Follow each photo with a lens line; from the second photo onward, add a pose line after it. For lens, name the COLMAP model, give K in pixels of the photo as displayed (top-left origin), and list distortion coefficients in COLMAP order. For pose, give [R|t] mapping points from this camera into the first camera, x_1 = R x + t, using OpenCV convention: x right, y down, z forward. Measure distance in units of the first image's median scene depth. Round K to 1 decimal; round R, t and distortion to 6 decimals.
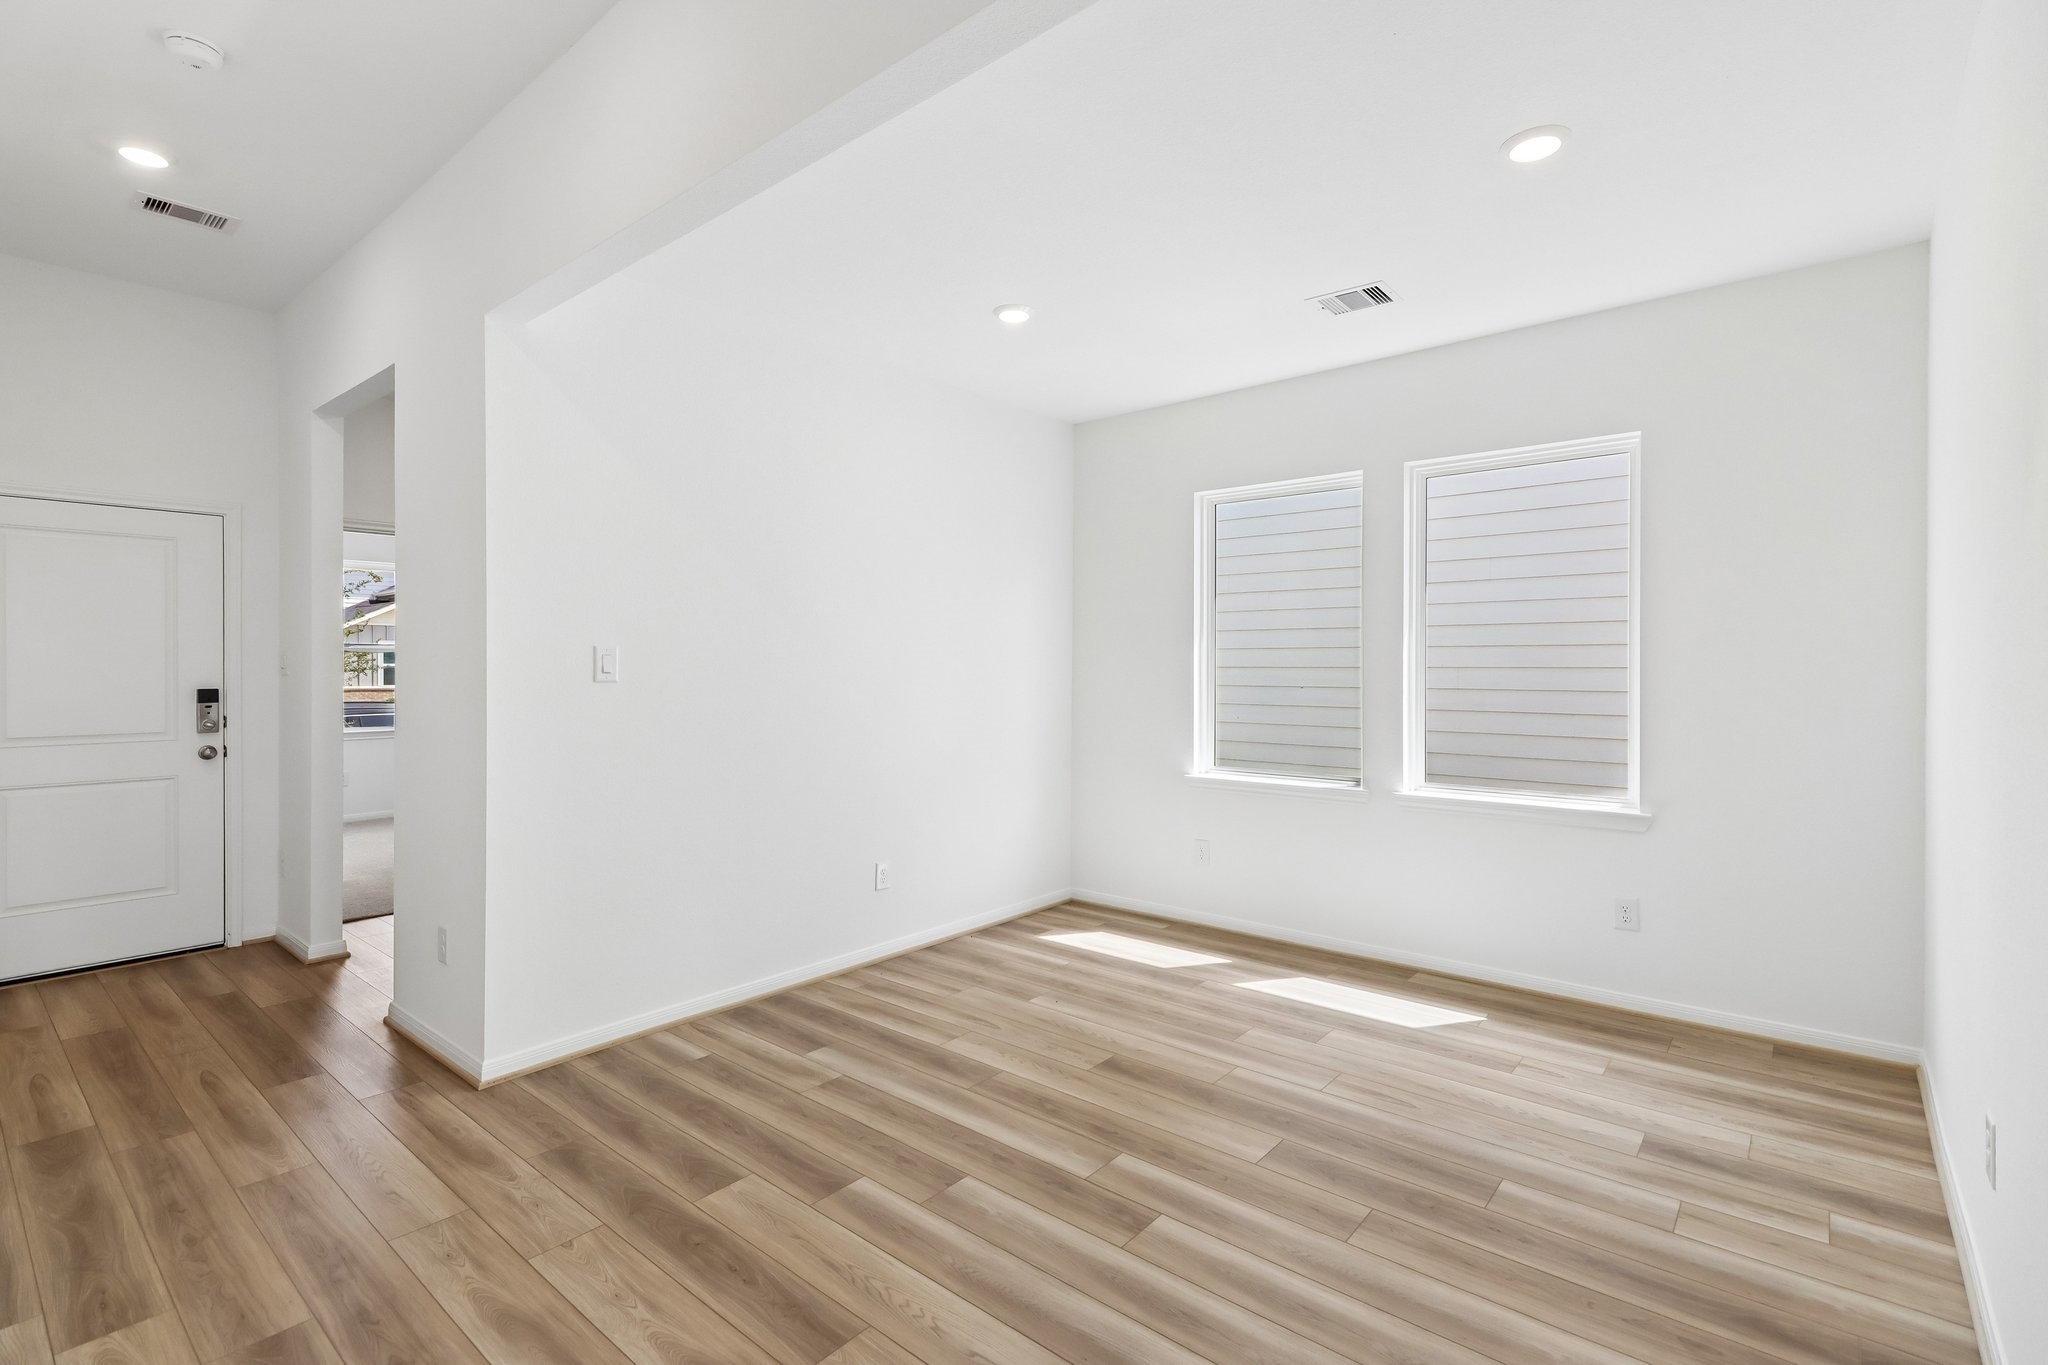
lens RADIAL K [[925.1, 0, 1013.6], [0, 925.1, 669.7], [0, 0, 1]] dist [0.029743, -0.014683]
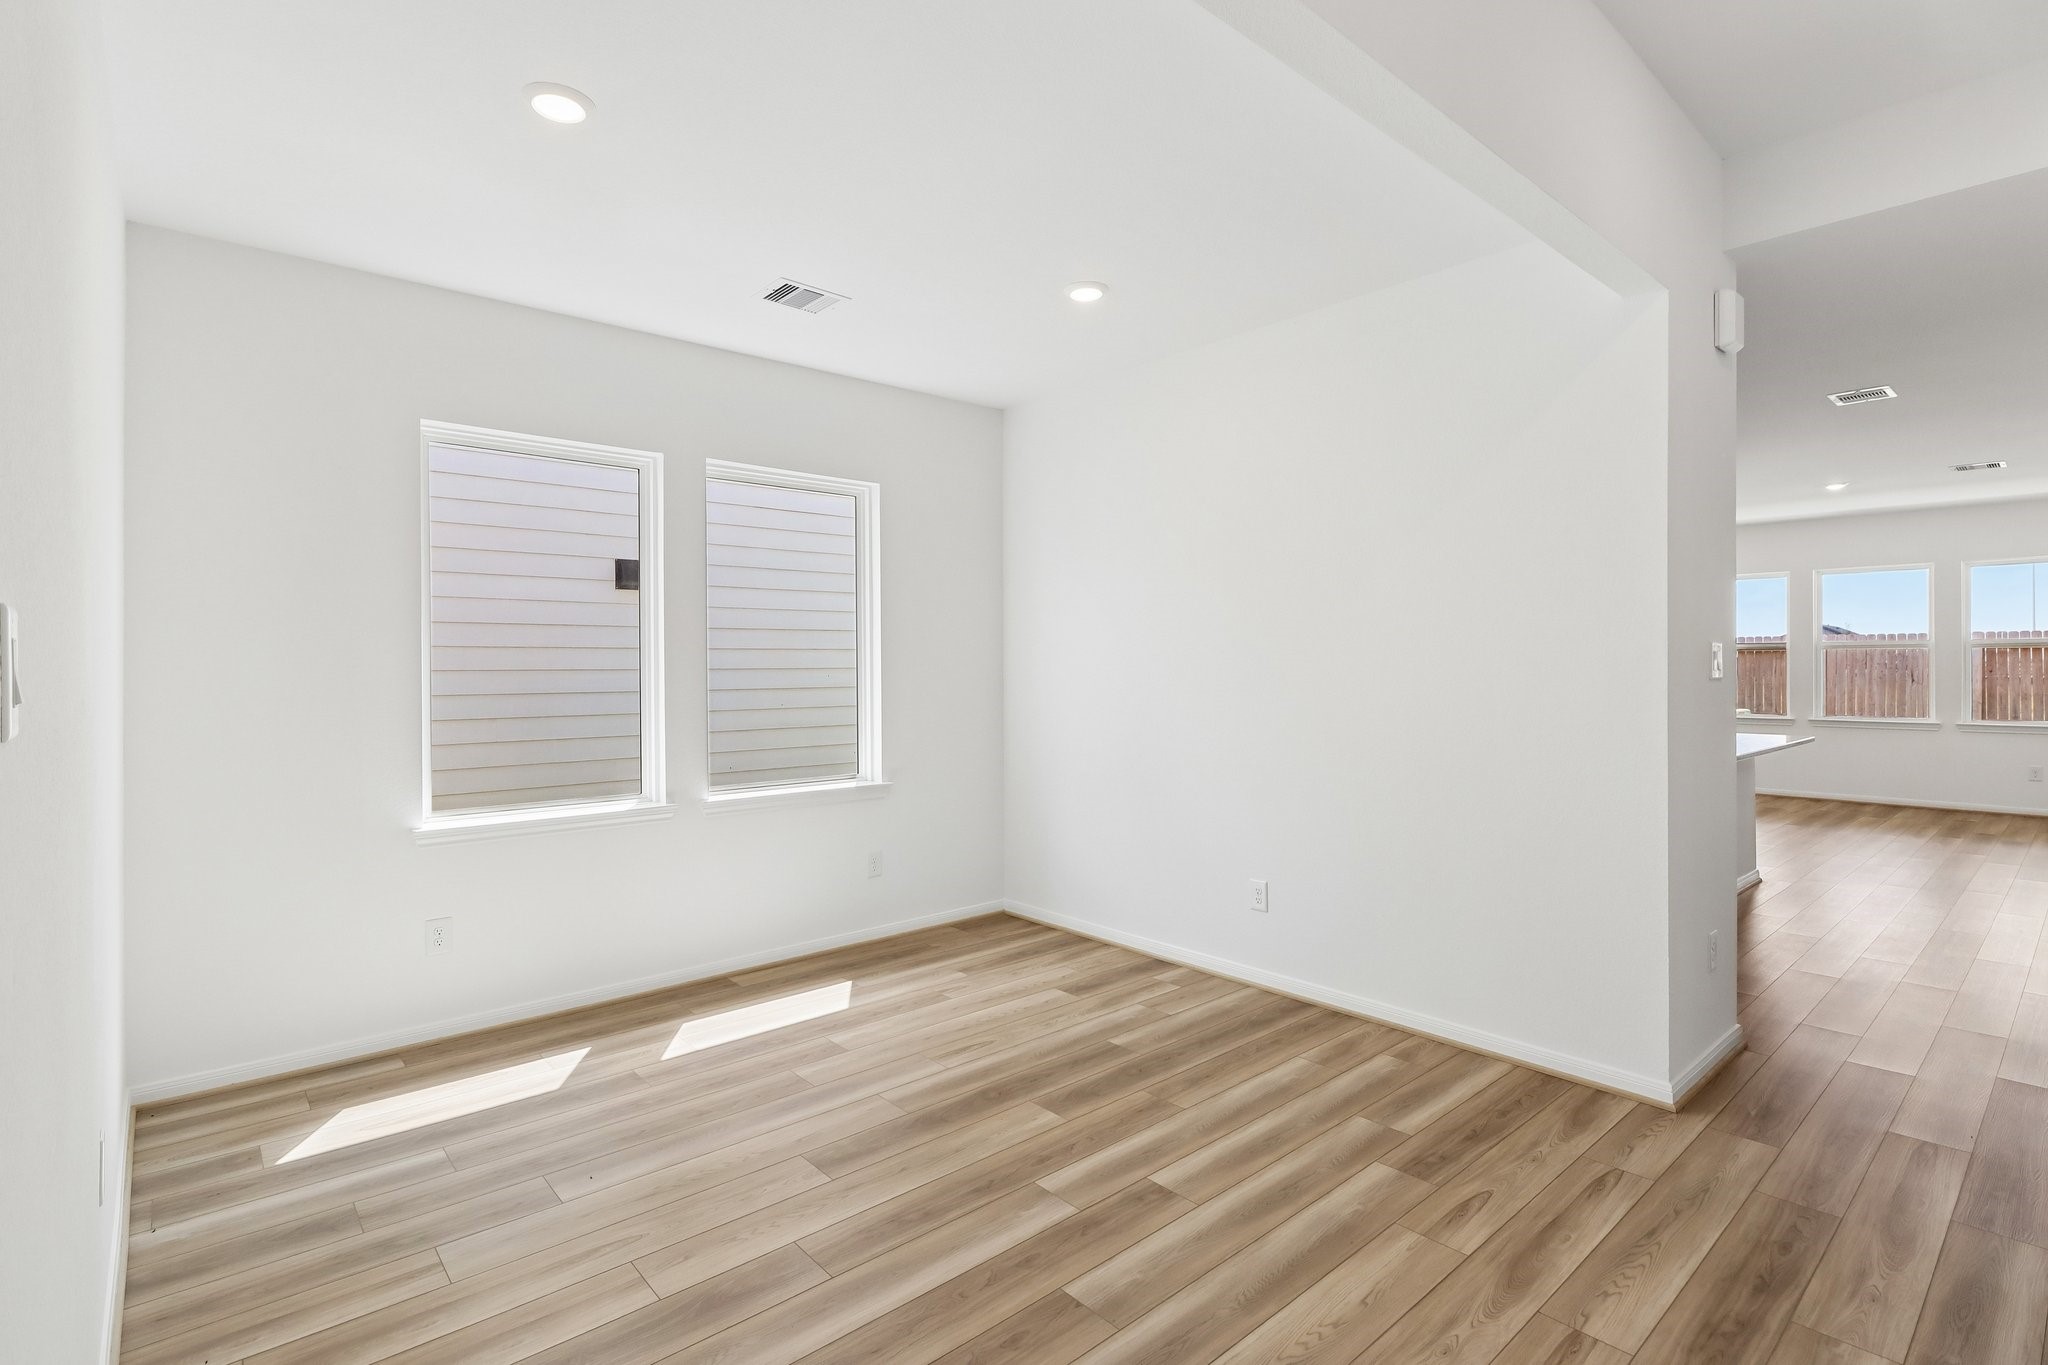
lens RADIAL K [[981.1, 0, 1025.4], [0, 981.1, 663.7], [0, 0, 1]] dist [-0.000327, -0.000818]
pose [[0.143777, 0.000882, 0.989610, -0.706370], [0.008487, 0.999962, -0.002124, 0.000478], [-0.989574, 0.008704, 0.143764, 0.710705]]
